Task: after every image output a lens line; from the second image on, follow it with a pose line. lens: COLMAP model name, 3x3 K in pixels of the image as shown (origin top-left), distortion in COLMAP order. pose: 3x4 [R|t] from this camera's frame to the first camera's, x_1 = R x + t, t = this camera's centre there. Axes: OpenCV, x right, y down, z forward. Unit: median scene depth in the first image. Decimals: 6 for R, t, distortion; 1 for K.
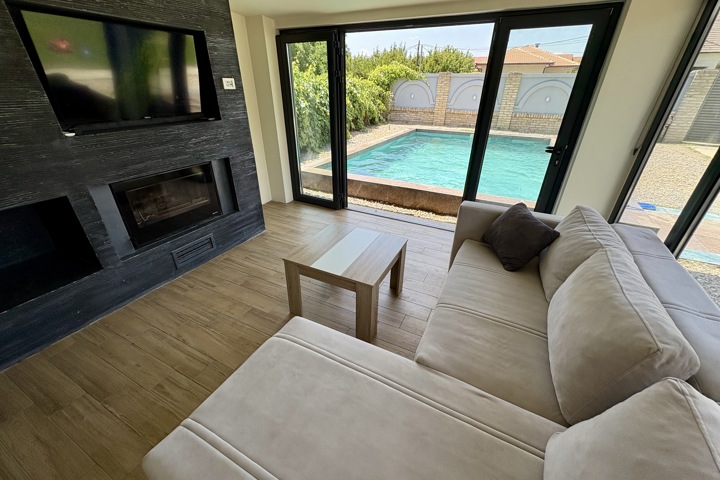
lens RADIAL K [[286.6, 0, 360.0], [0, 286.6, 240.0], [0, 0, 1]] dist [0.000956, 0.000046]
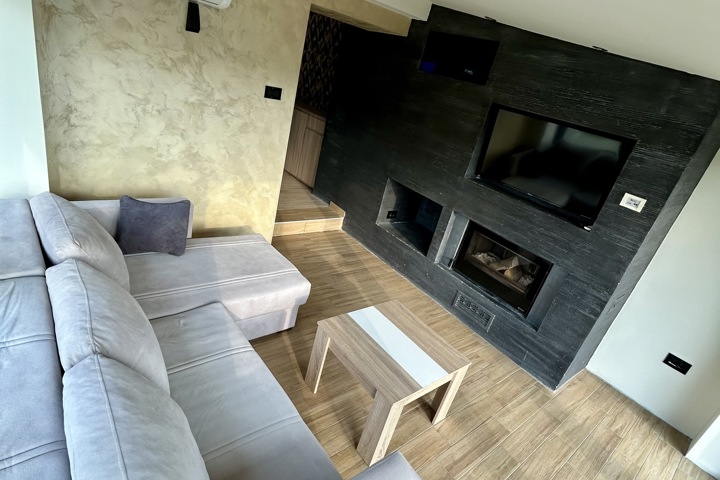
lens RADIAL K [[387.8, 0, 360.0], [0, 387.8, 240.0], [0, 0, 1]] dist [-0.001316, -0.000329]
pose [[-0.385273, 0.290389, -0.875922, 0.710408], [-0.629004, 0.611892, 0.479523, -0.537686], [0.675217, 0.735706, -0.053089, 0.675247]]
